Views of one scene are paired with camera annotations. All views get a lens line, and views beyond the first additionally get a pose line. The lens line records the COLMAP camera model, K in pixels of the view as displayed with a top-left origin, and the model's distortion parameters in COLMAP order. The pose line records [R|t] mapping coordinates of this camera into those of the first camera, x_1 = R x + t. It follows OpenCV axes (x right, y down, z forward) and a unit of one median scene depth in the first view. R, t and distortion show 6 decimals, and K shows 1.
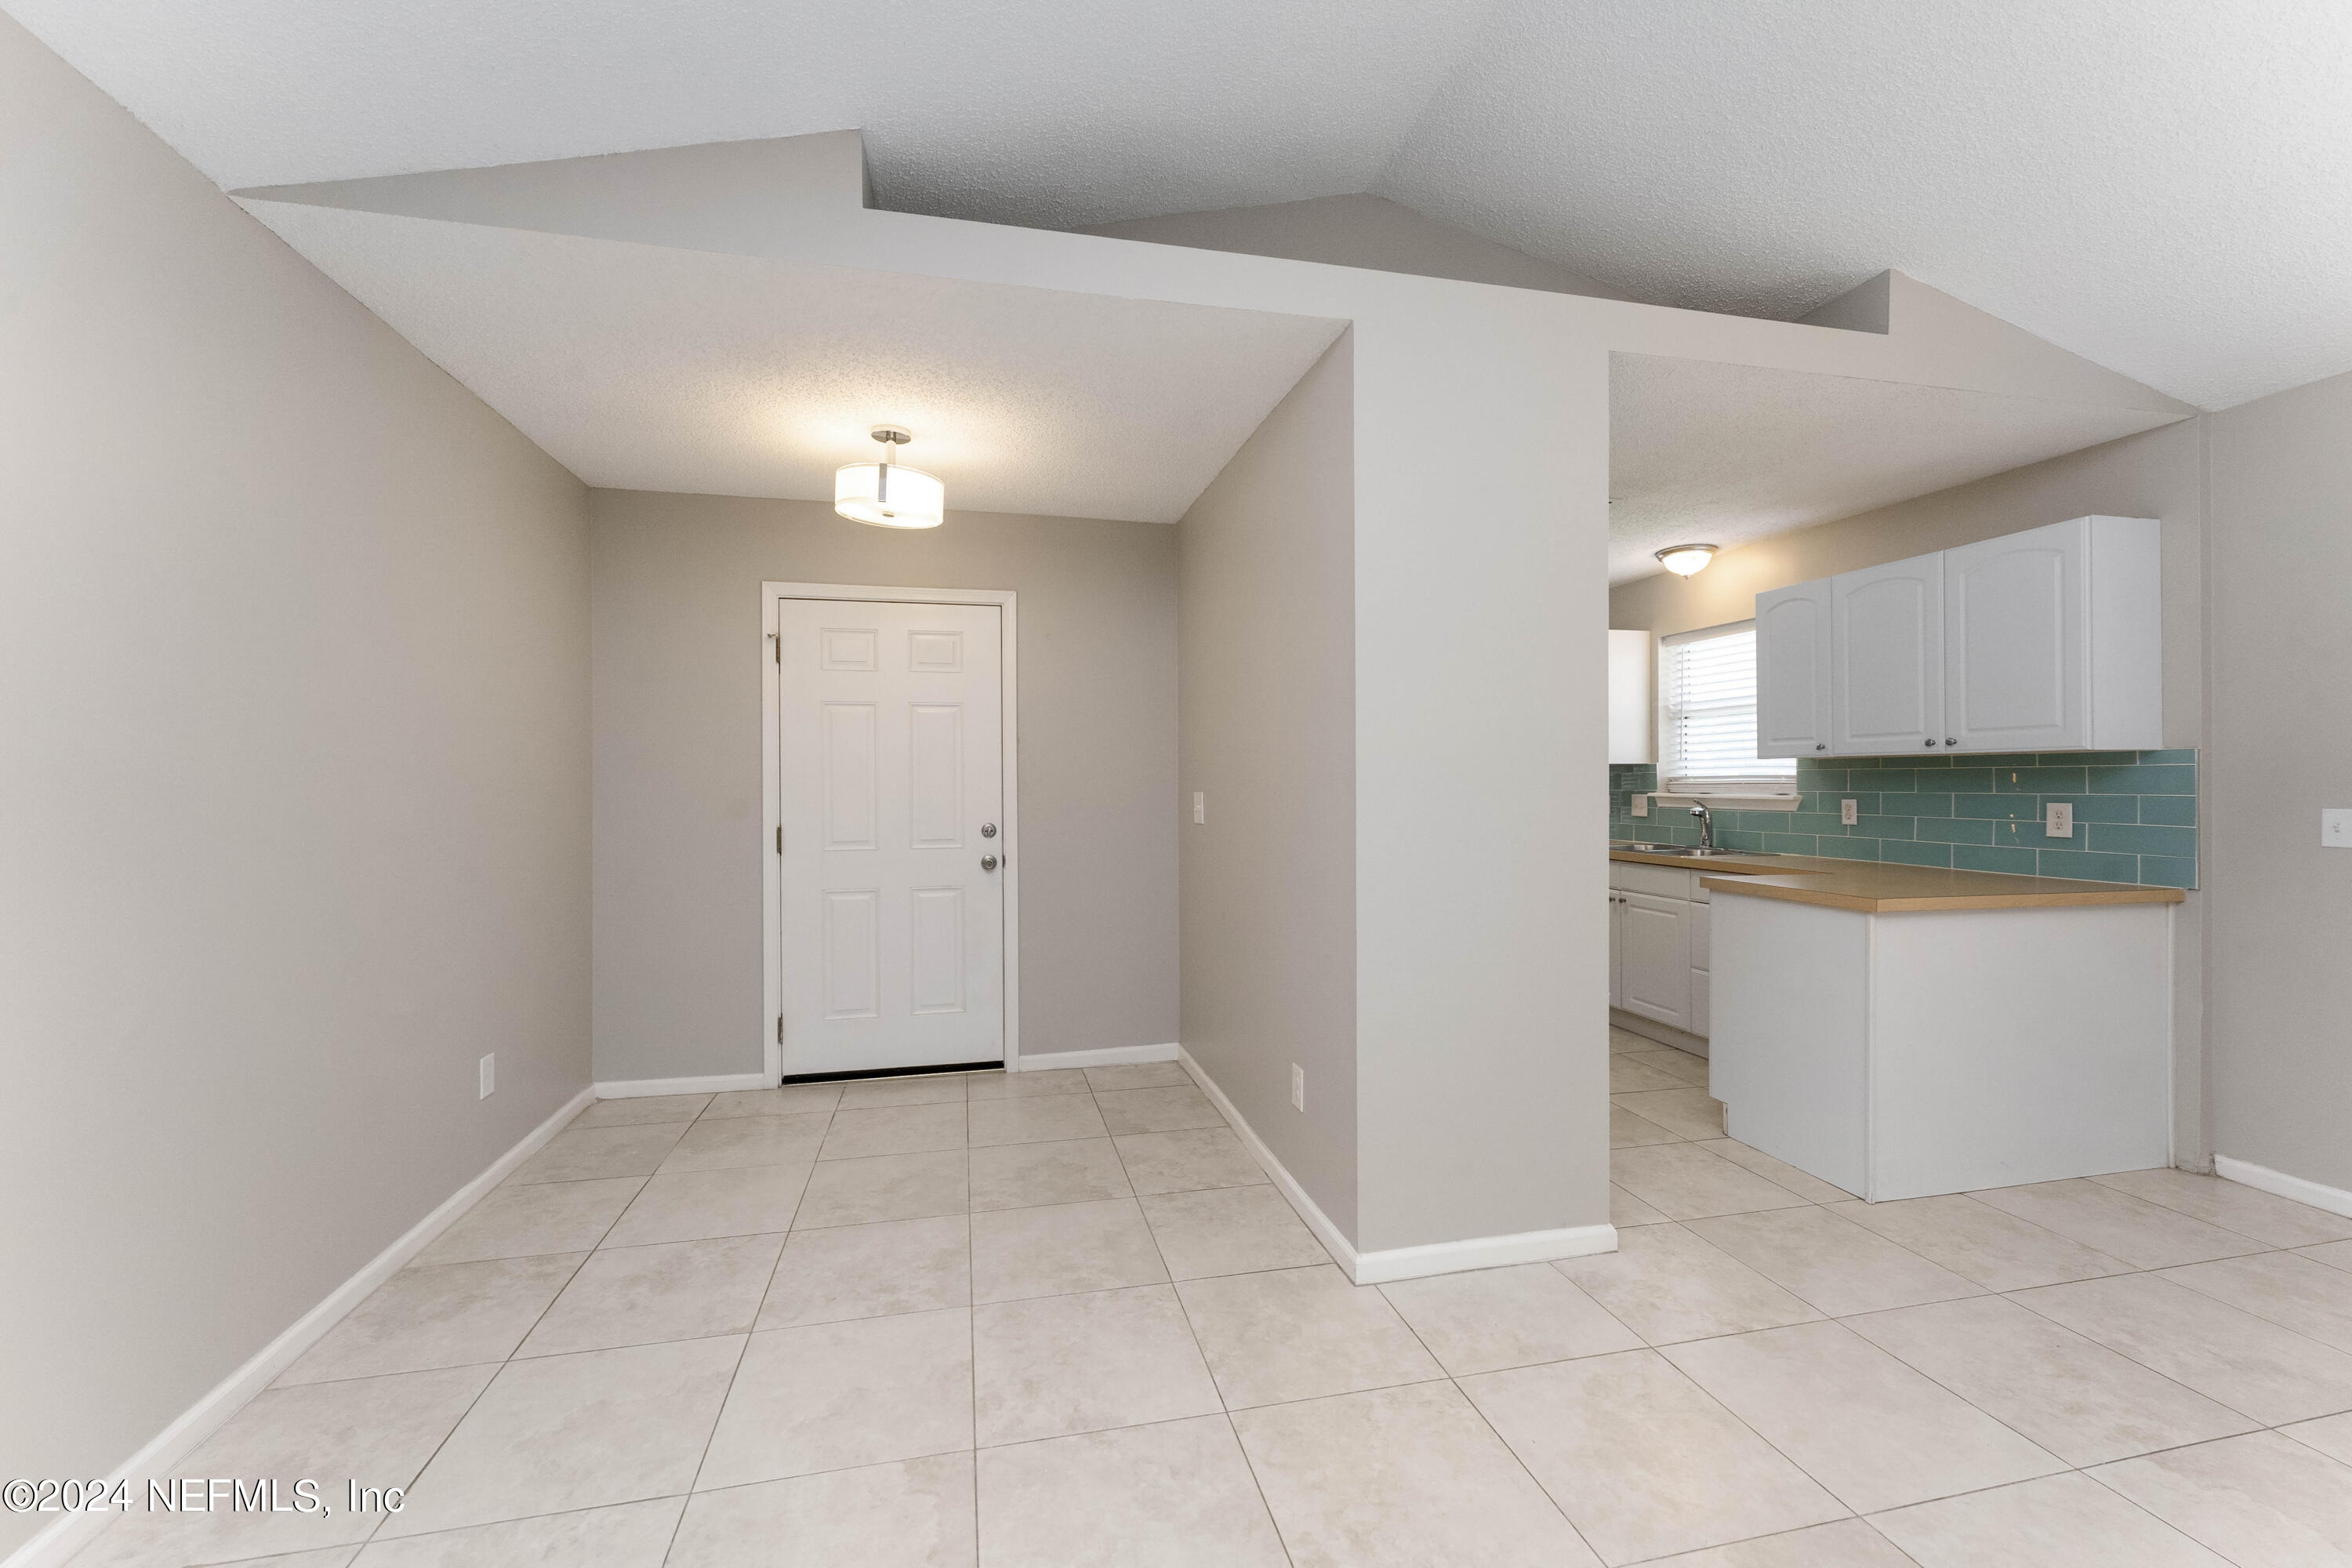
lens RADIAL K [[938.9, 0, 1176.0], [0, 938.9, 784.0], [0, 0, 1]] dist [0.002511, 0.000247]
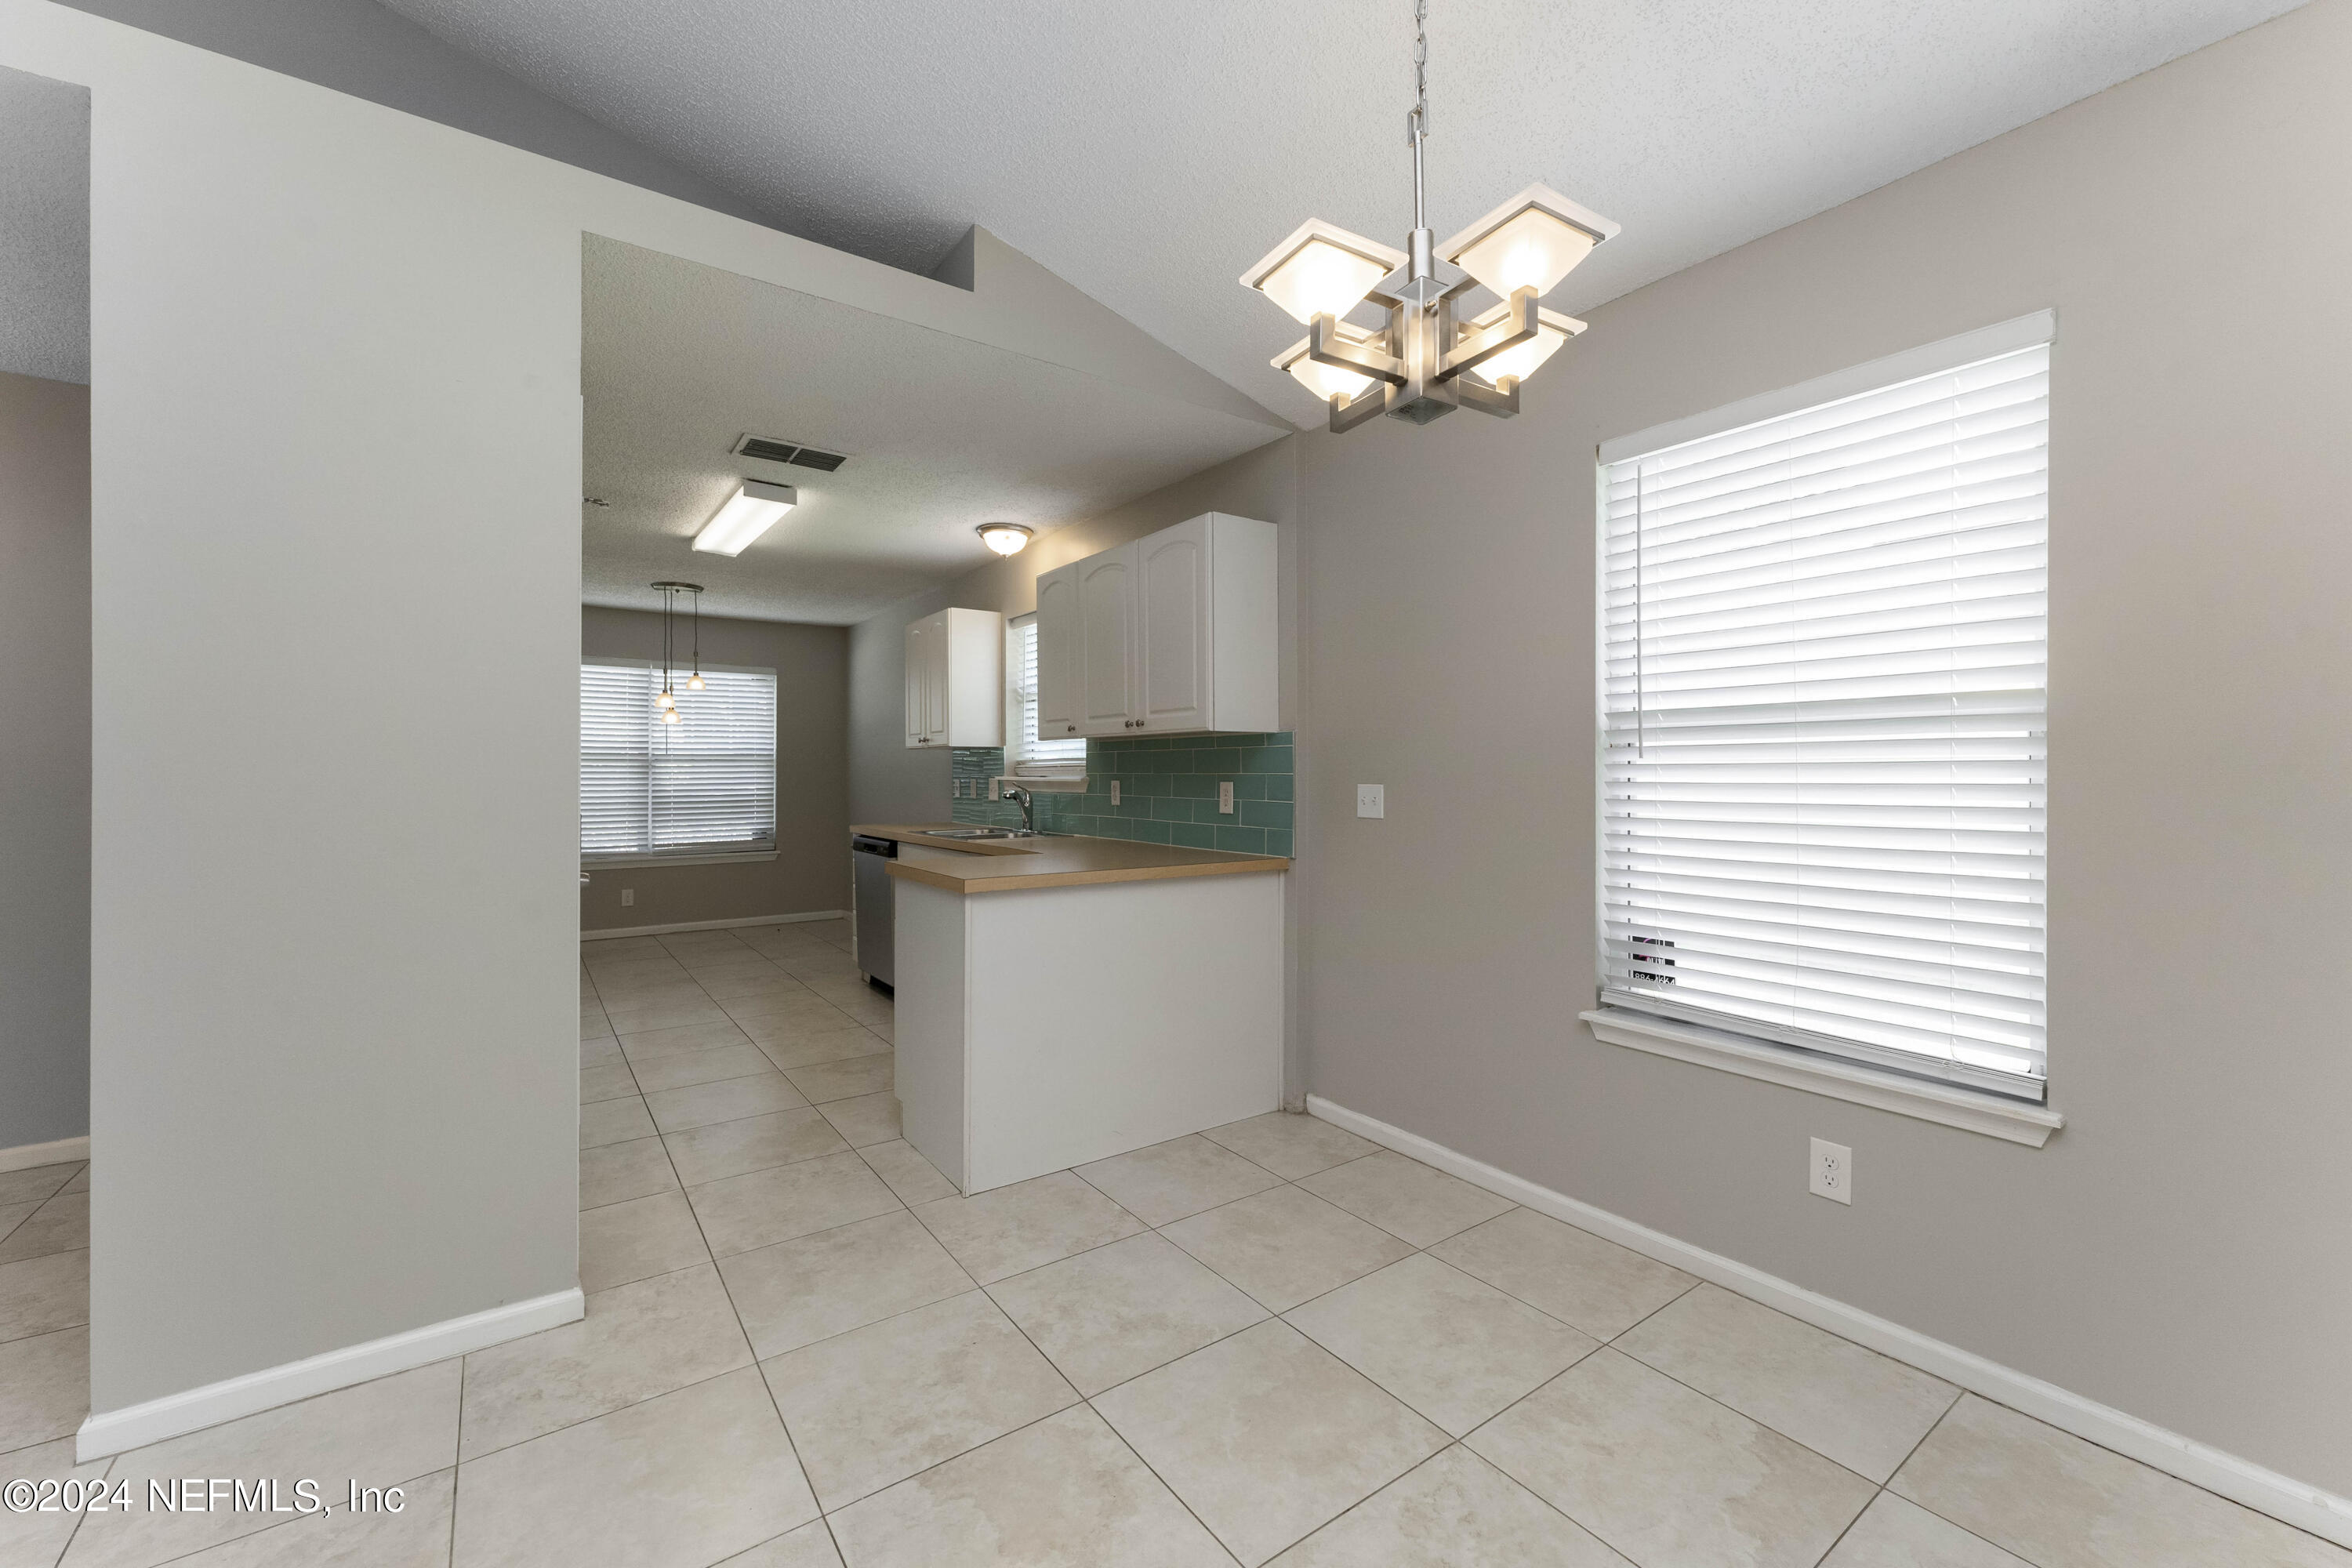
lens RADIAL K [[938.9, 0, 1176.0], [0, 938.9, 784.0], [0, 0, 1]] dist [0.002511, 0.000247]
pose [[0.925650, -0.004606, 0.378354, 0.516877], [0.000454, 0.999939, 0.011063, 0.011361], [-0.378382, -0.010069, 0.925595, 0.028727]]
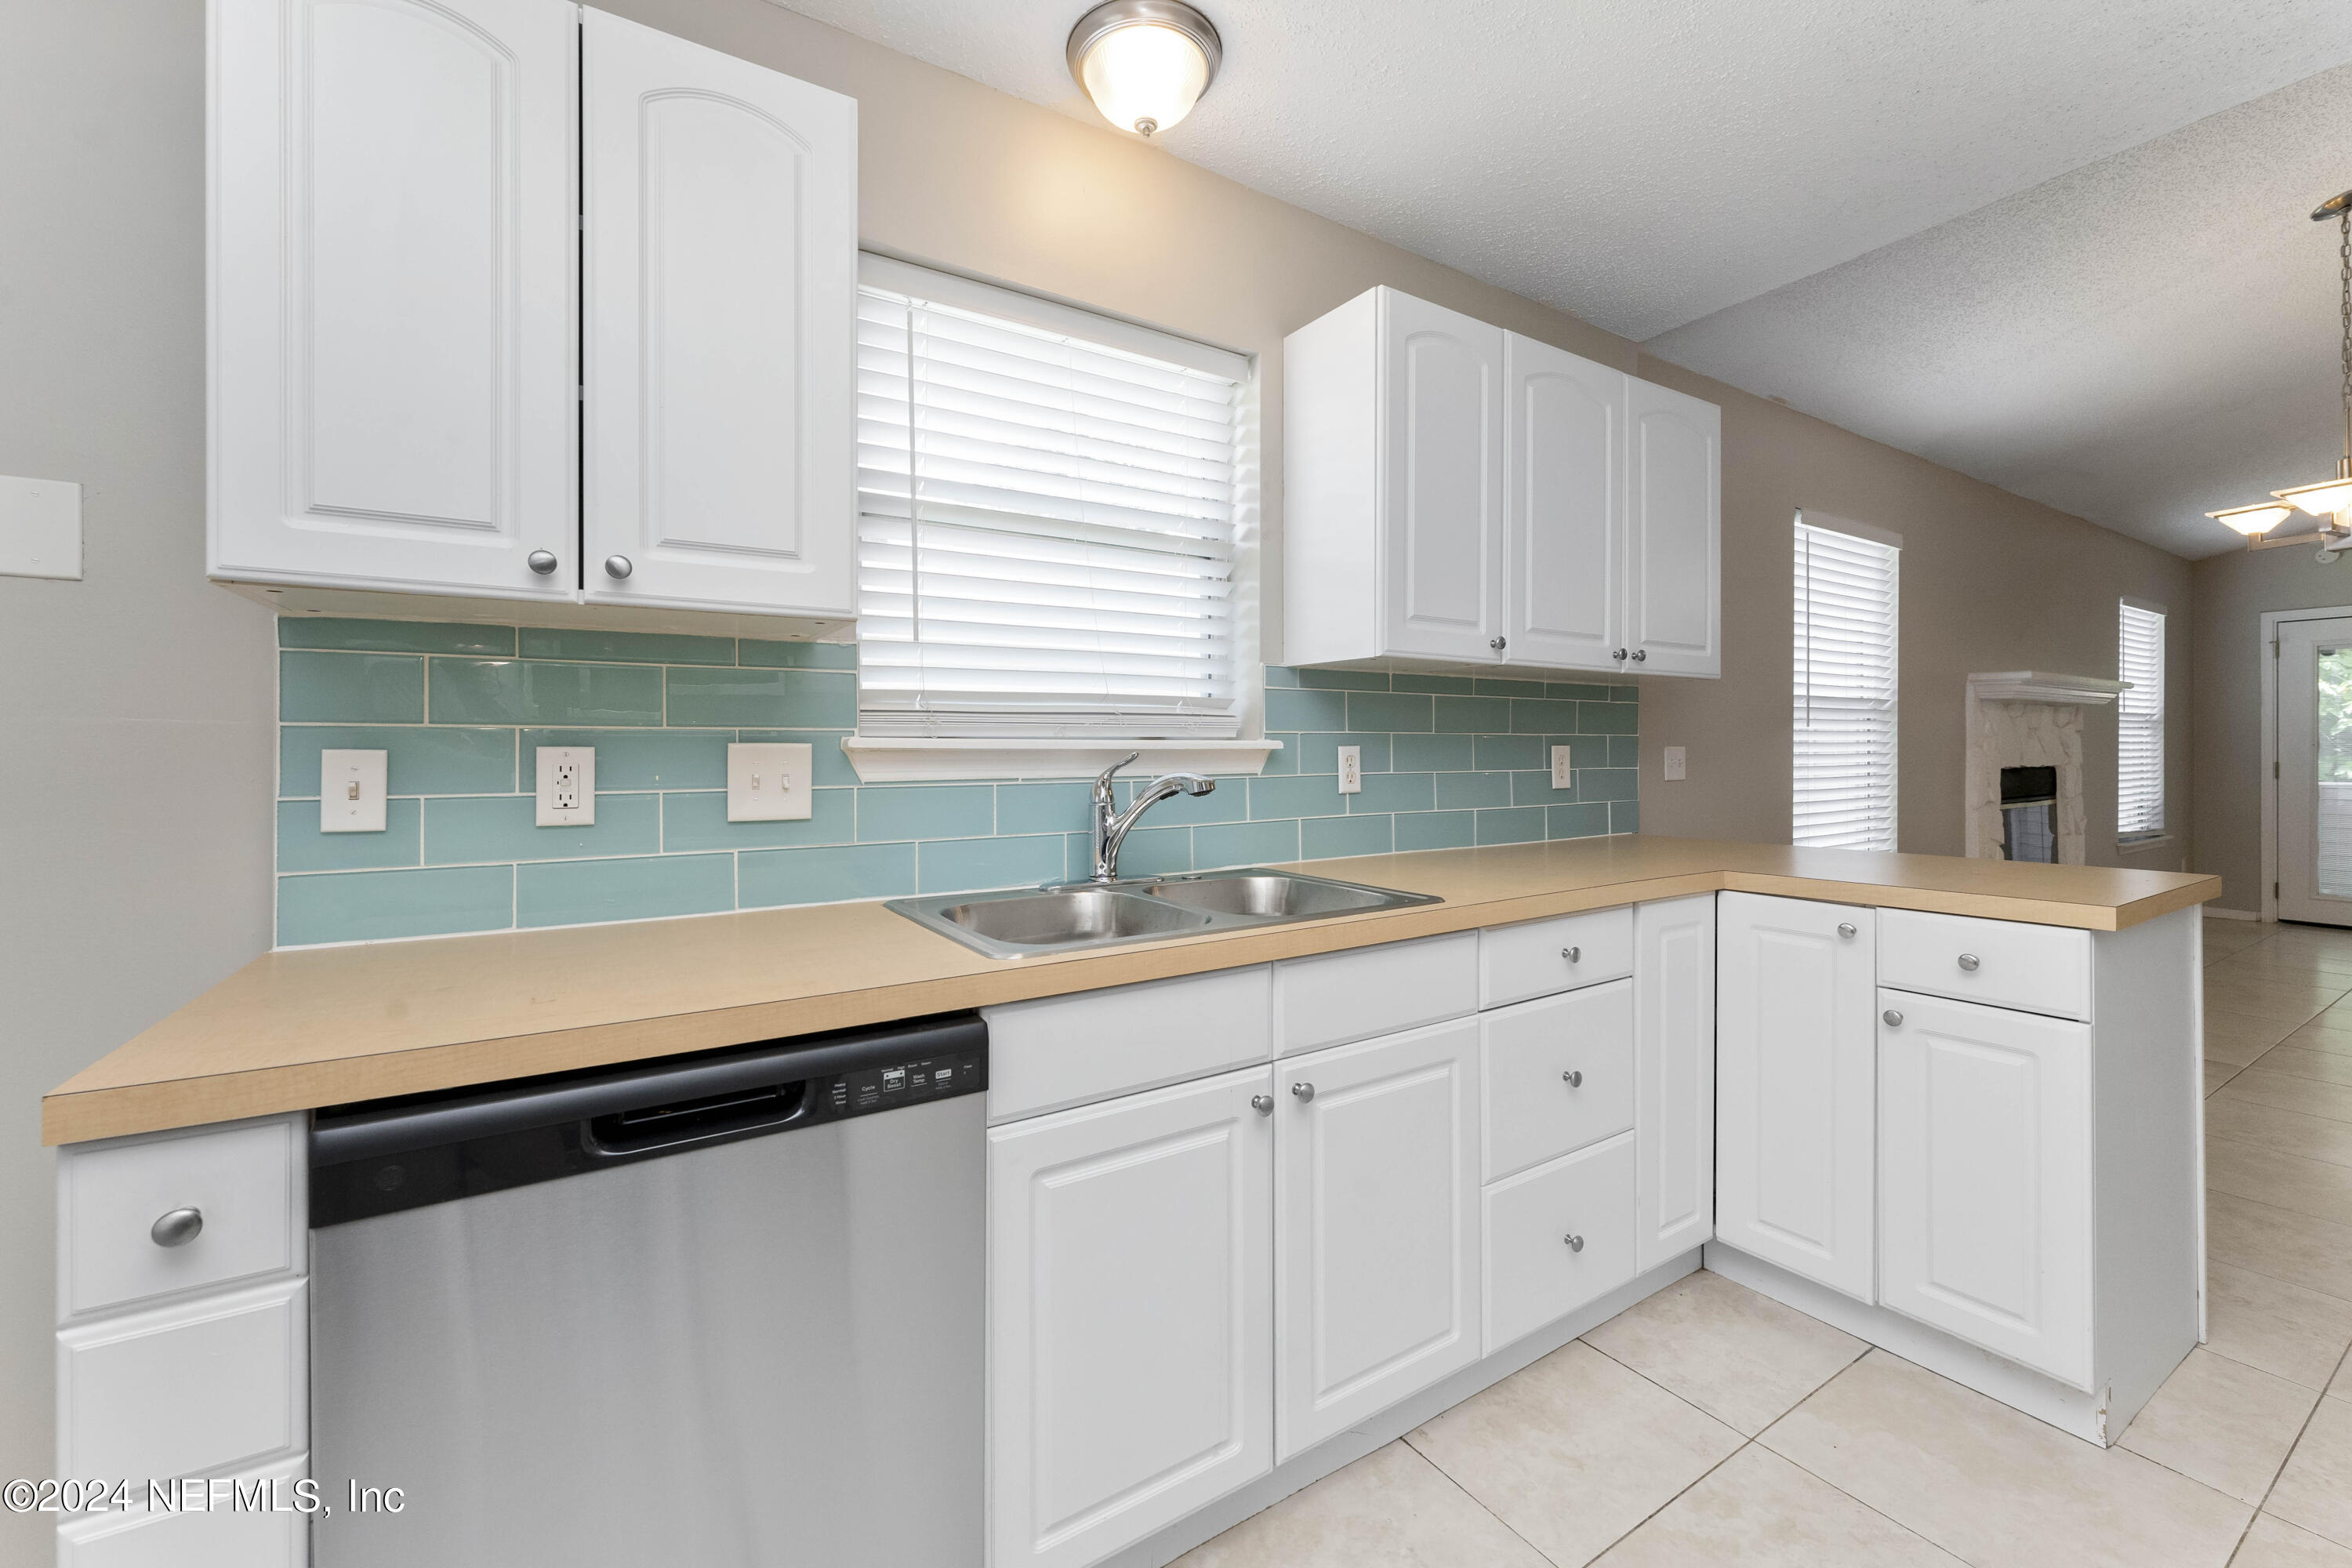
lens RADIAL K [[938.9, 0, 1176.0], [0, 938.9, 784.0], [0, 0, 1]] dist [0.002511, 0.000247]
pose [[-0.322776, -0.040729, 0.945599, 0.316065], [-0.000975, 0.999087, 0.042701, 0.020383], [-0.946475, 0.012861, -0.322521, 1.689852]]
